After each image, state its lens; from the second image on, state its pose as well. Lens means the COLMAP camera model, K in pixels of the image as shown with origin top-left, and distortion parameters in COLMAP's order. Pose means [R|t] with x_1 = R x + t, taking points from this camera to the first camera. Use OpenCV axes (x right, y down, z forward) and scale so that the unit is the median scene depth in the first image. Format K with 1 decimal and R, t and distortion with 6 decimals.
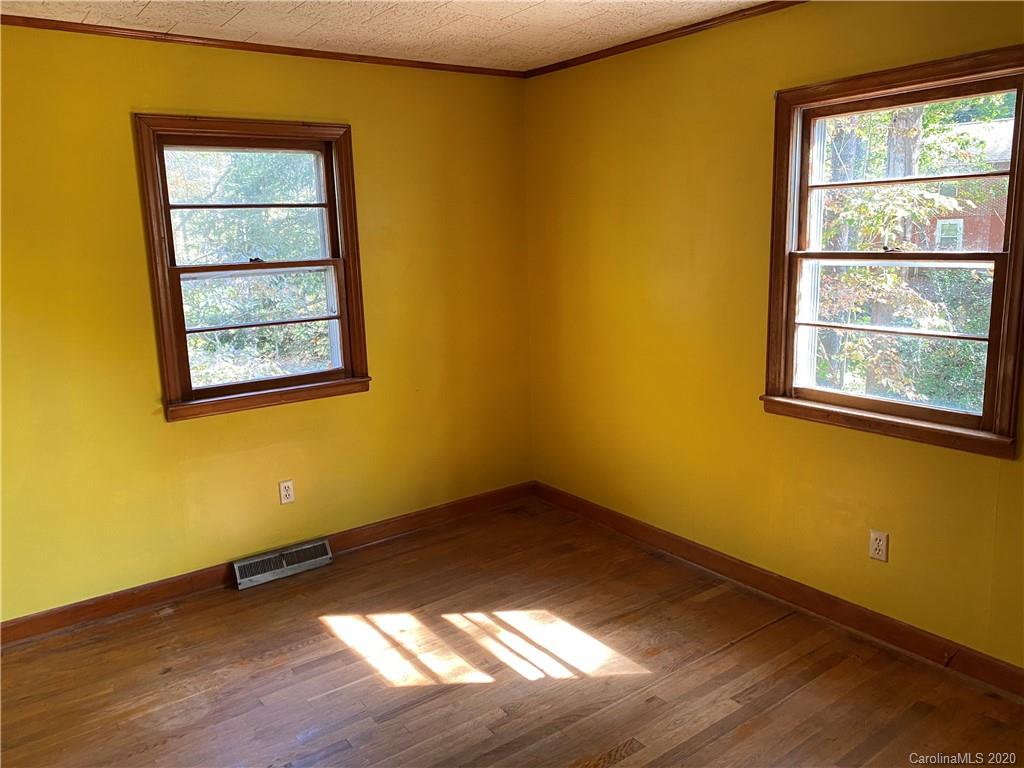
lens RADIAL K [[788.1, 0, 509.9], [0, 788.1, 378.6], [0, 0, 1]] dist [0.035286, -0.033533]
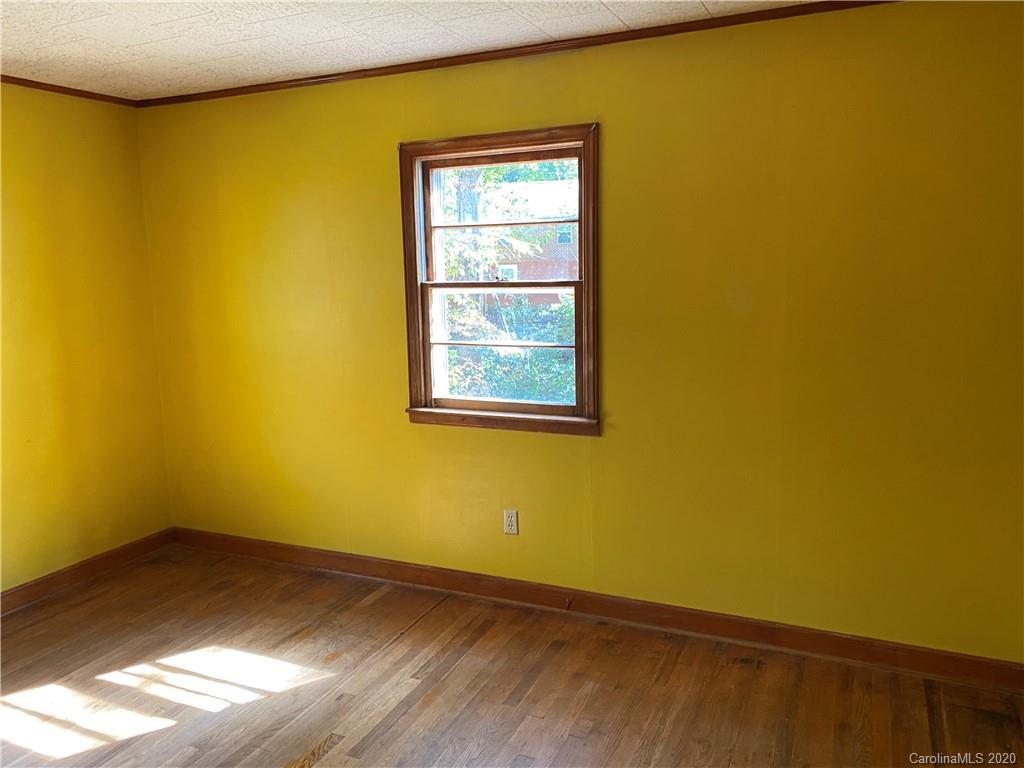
lens RADIAL K [[788.1, 0, 512.8], [0, 788.1, 381.2], [0, 0, 1]] dist [0.035286, -0.033533]
pose [[0.873371, -0.063584, 0.482887, -0.095419], [0.087726, 0.995764, -0.027548, 0.028196], [-0.479090, 0.066422, 0.875249, -0.064150]]
